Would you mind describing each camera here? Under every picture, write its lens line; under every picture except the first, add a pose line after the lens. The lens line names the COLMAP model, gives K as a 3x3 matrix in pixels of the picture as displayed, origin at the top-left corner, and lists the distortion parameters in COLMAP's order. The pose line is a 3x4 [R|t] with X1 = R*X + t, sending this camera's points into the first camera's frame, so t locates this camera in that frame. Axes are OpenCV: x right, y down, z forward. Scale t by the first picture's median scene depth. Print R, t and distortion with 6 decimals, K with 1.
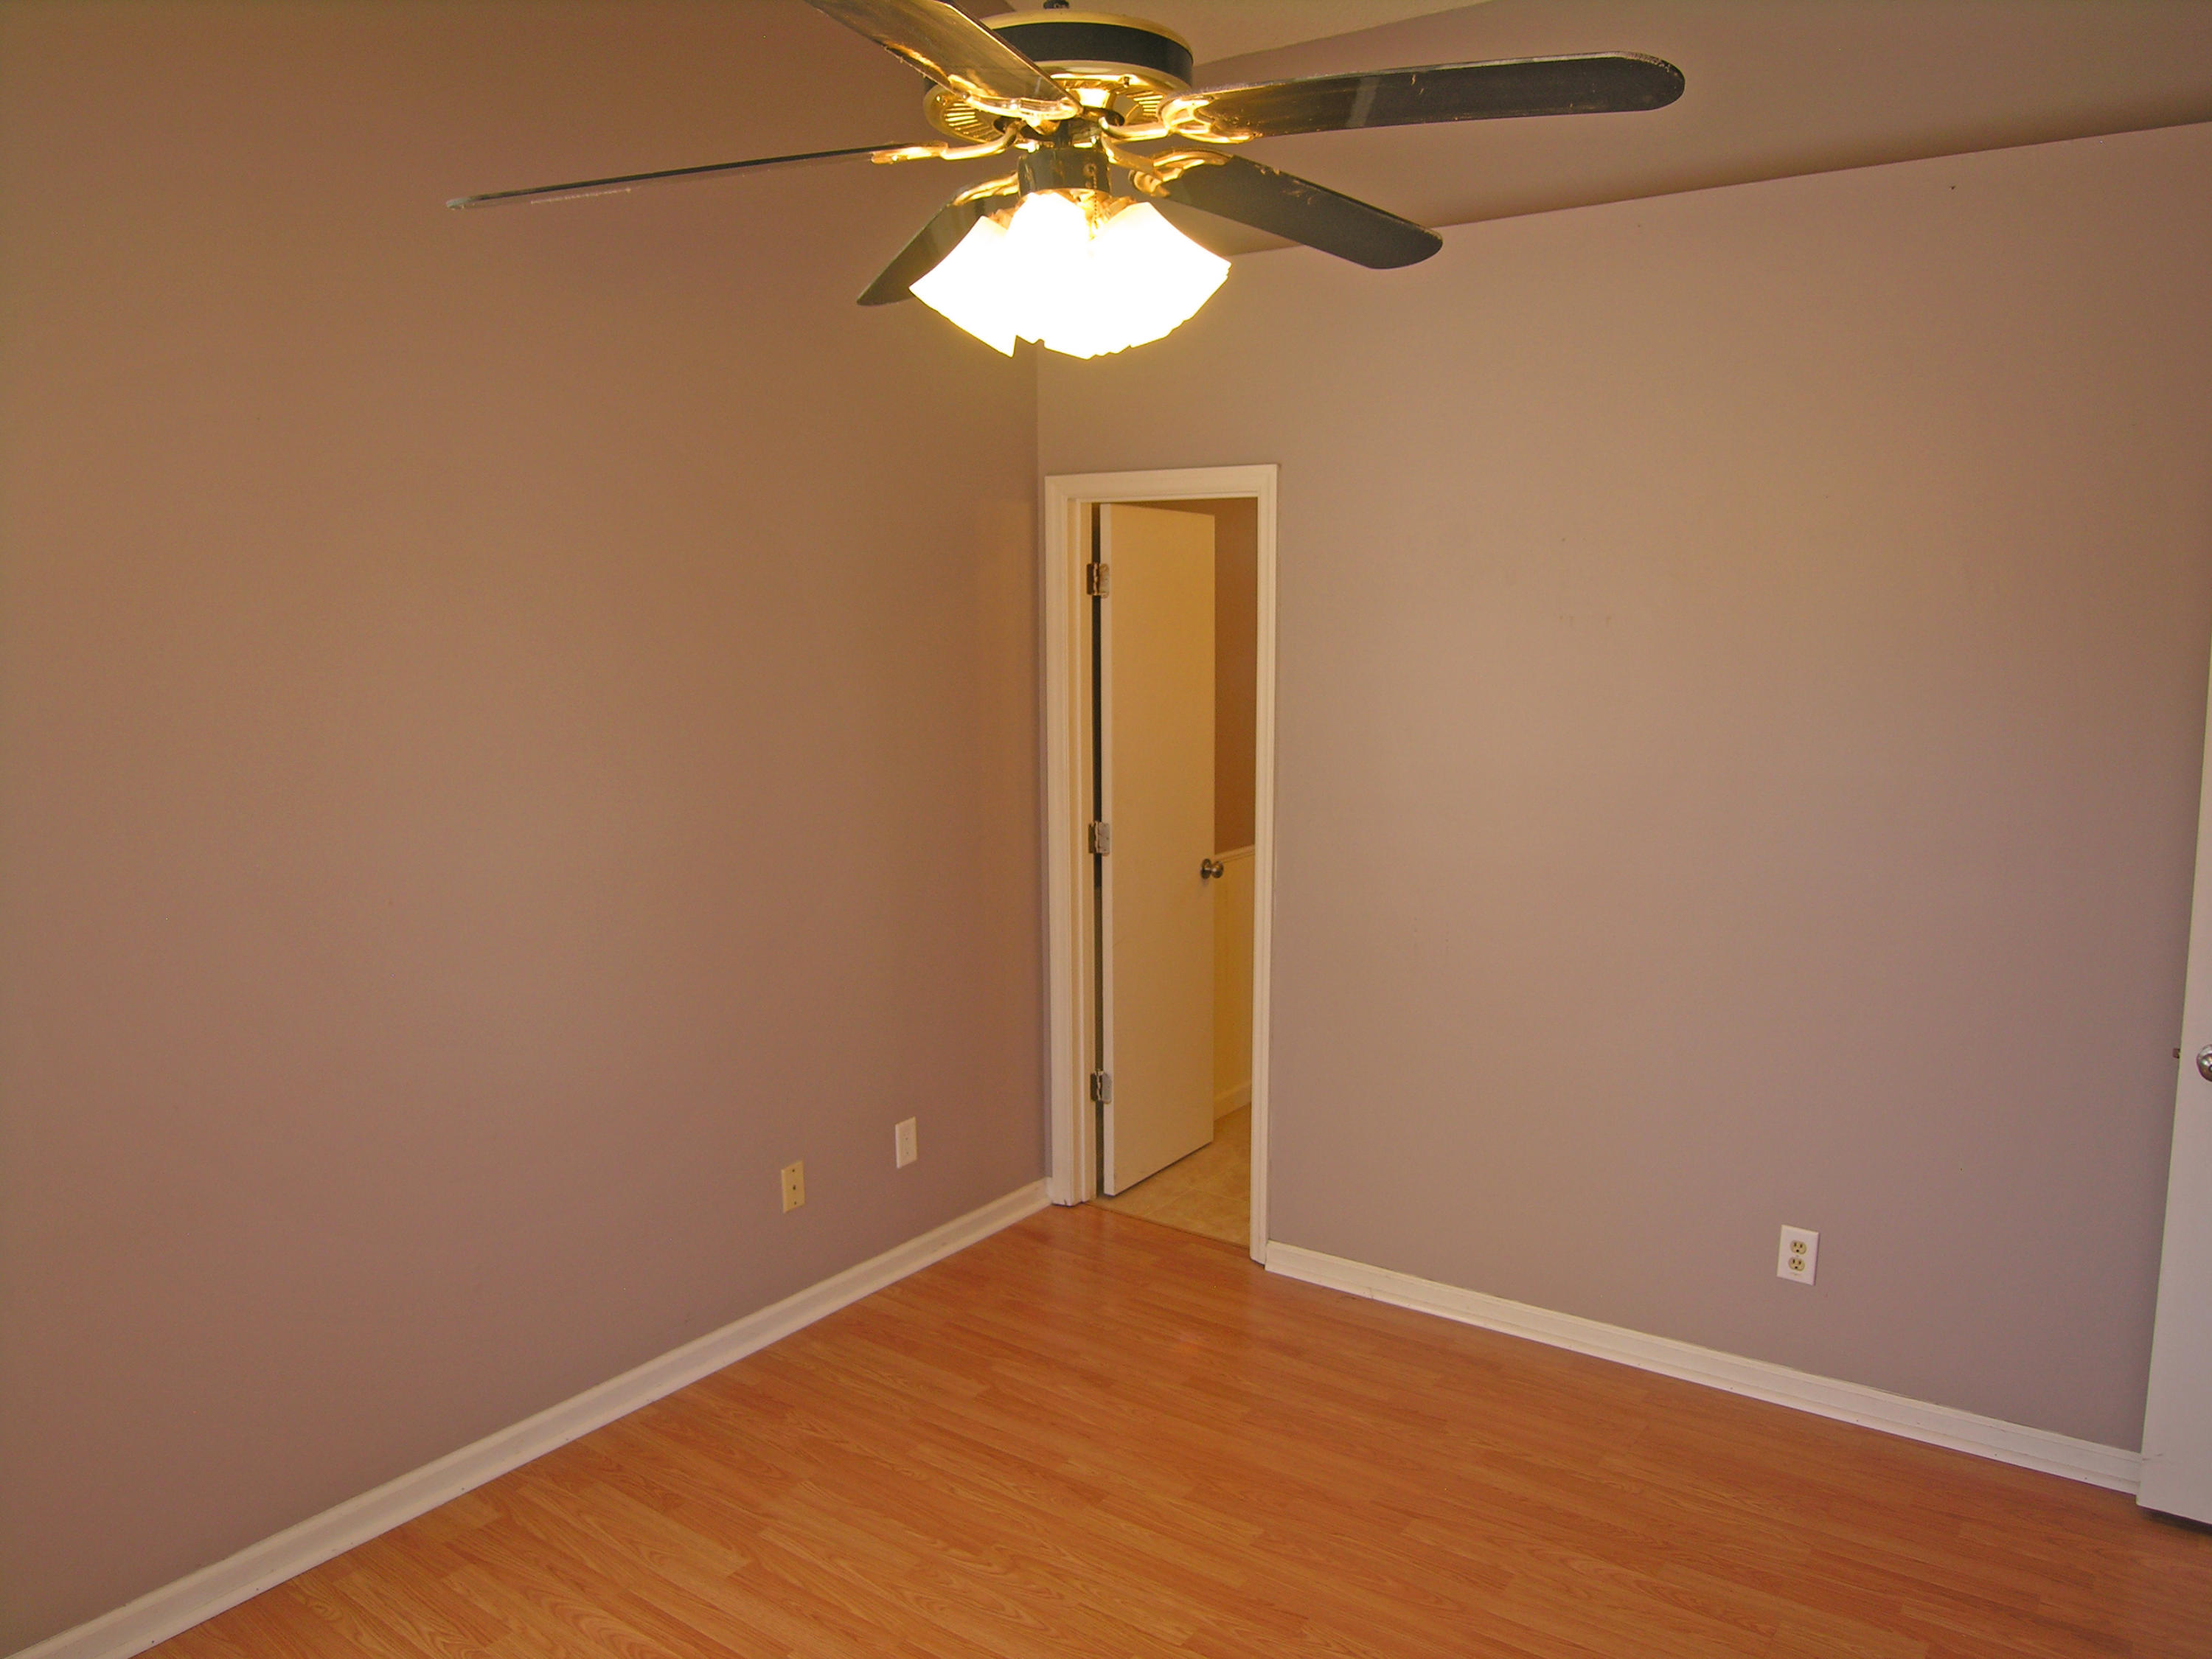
lens RADIAL K [[1579.8, 0, 1101.3], [0, 1579.8, 822.8], [0, 0, 1]] dist [-0.057533, 0.002513]
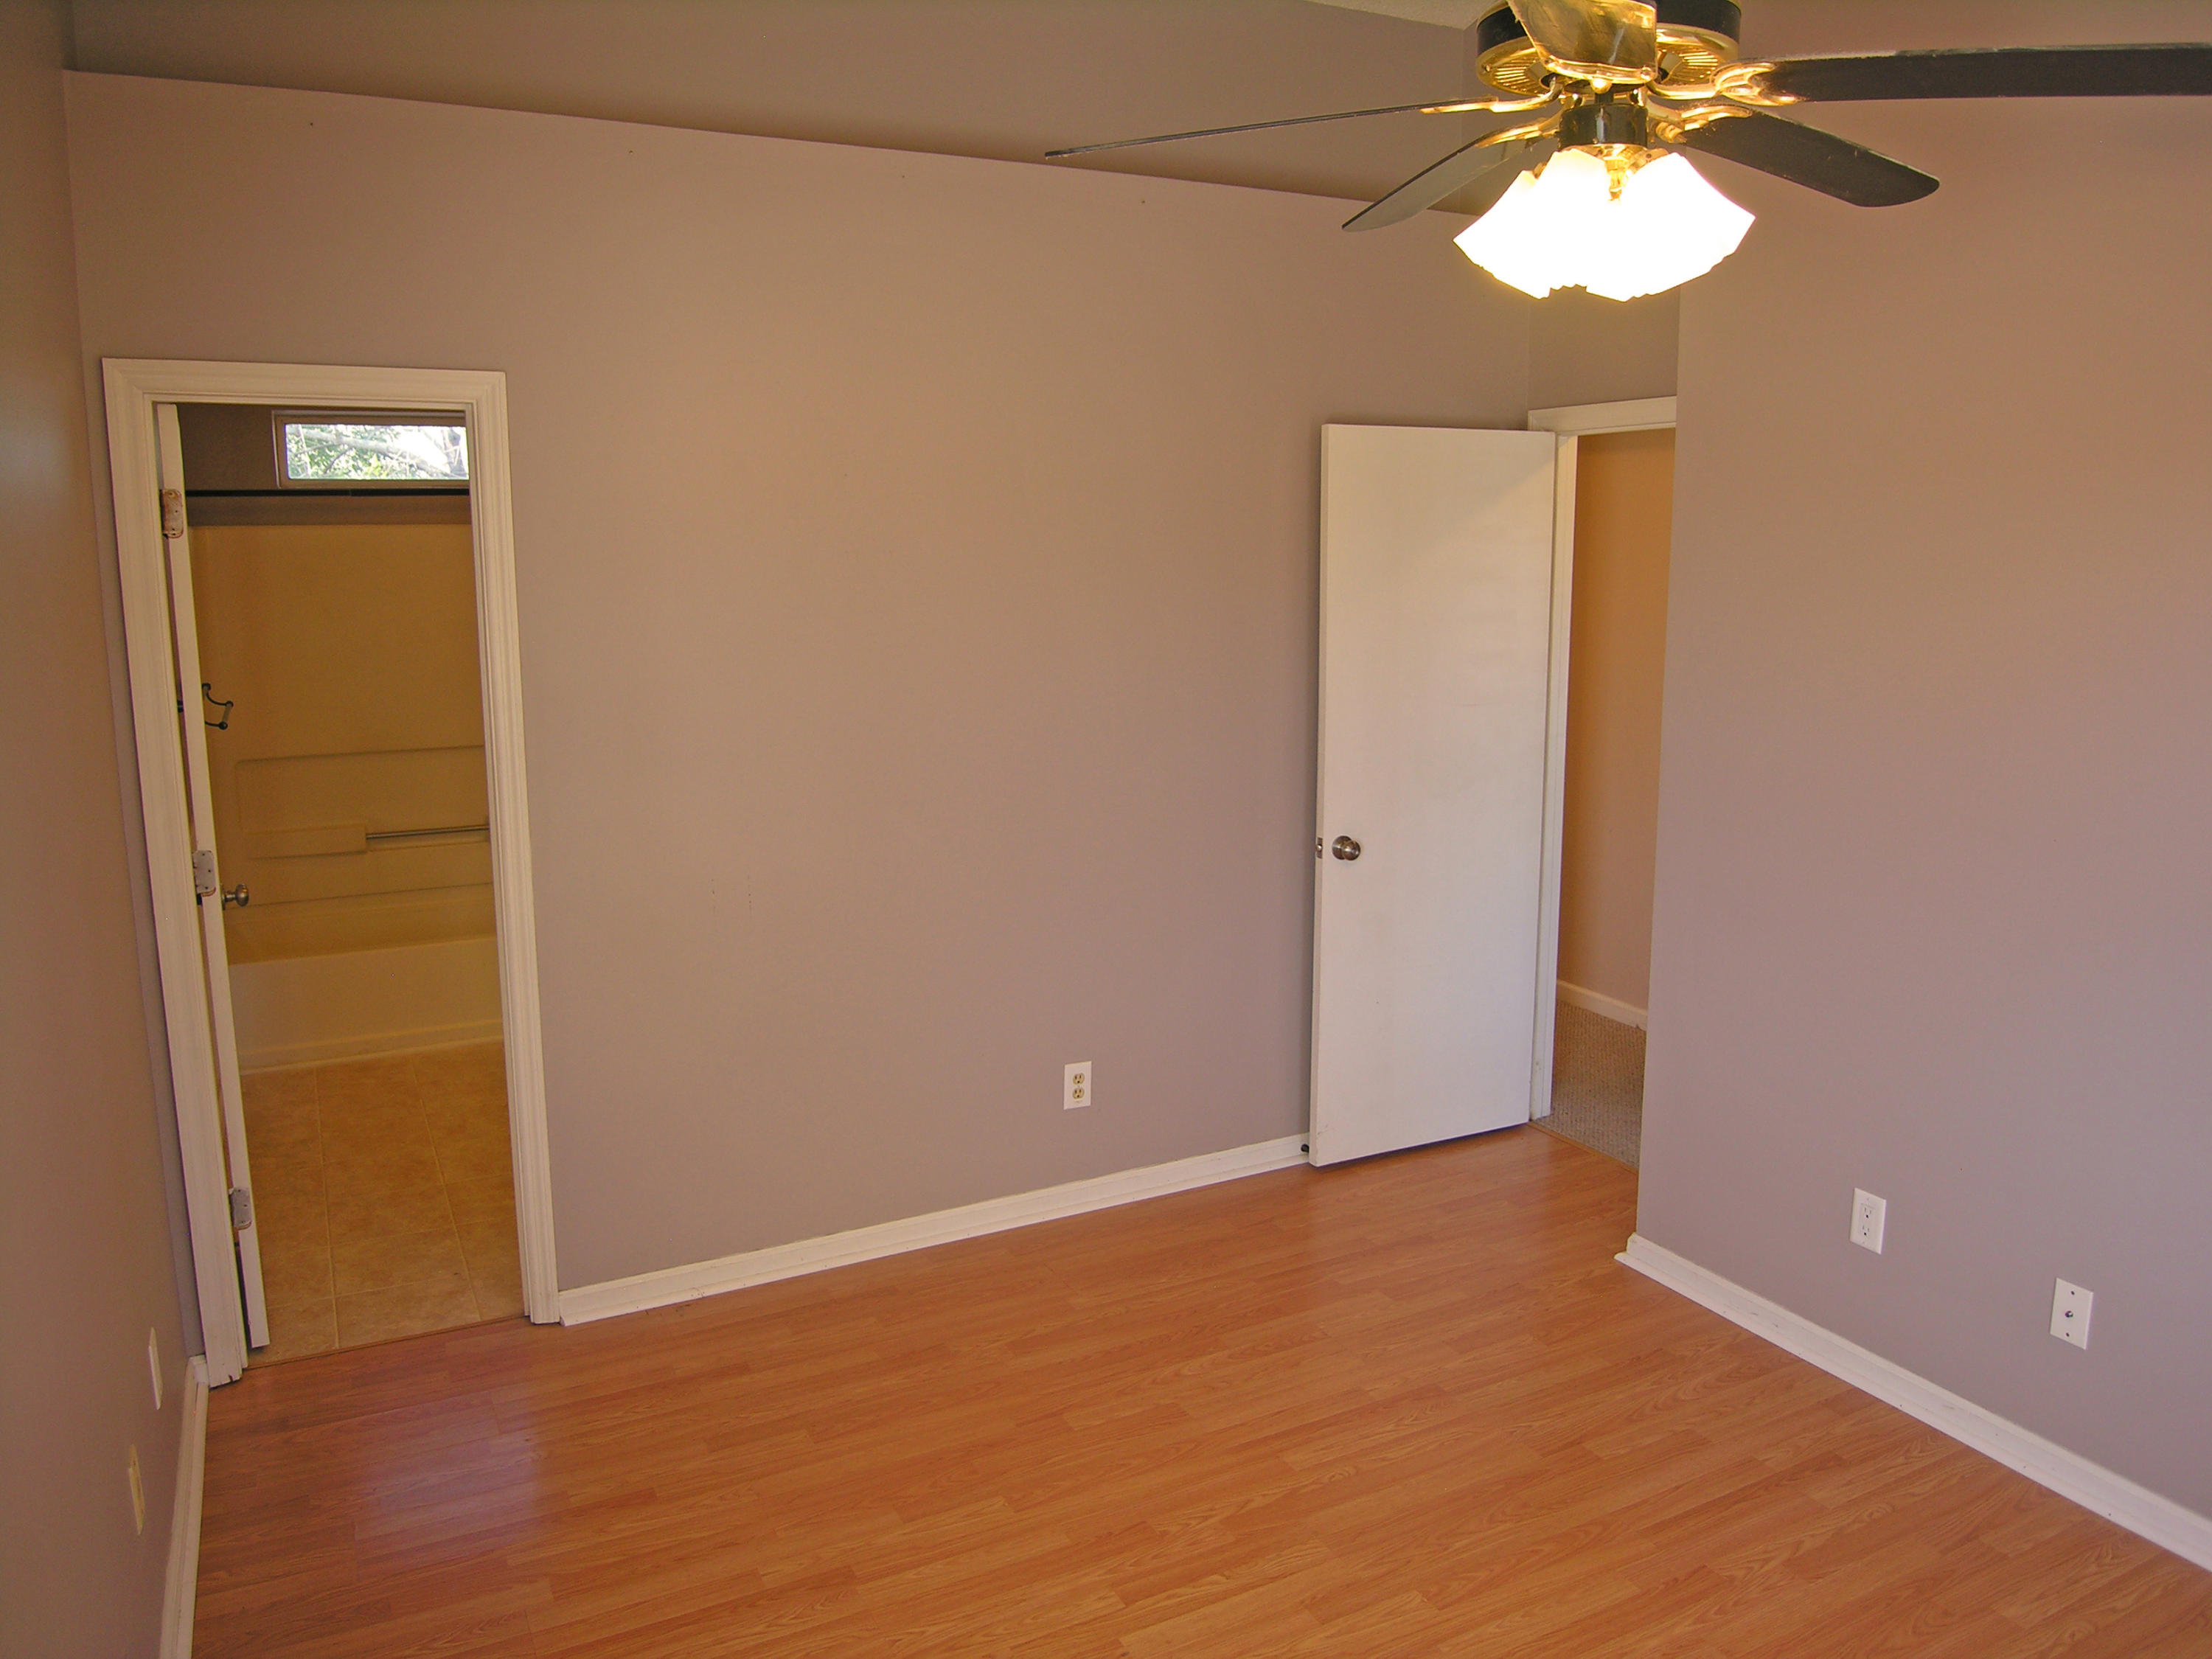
lens RADIAL K [[1579.8, 0, 1097.0], [0, 1579.8, 831.9], [0, 0, 1]] dist [-0.057533, 0.002513]
pose [[0.452560, -0.160836, 0.877110, -0.595604], [0.126347, 0.985242, 0.115474, -0.053218], [-0.882738, 0.058561, 0.466202, 0.427754]]
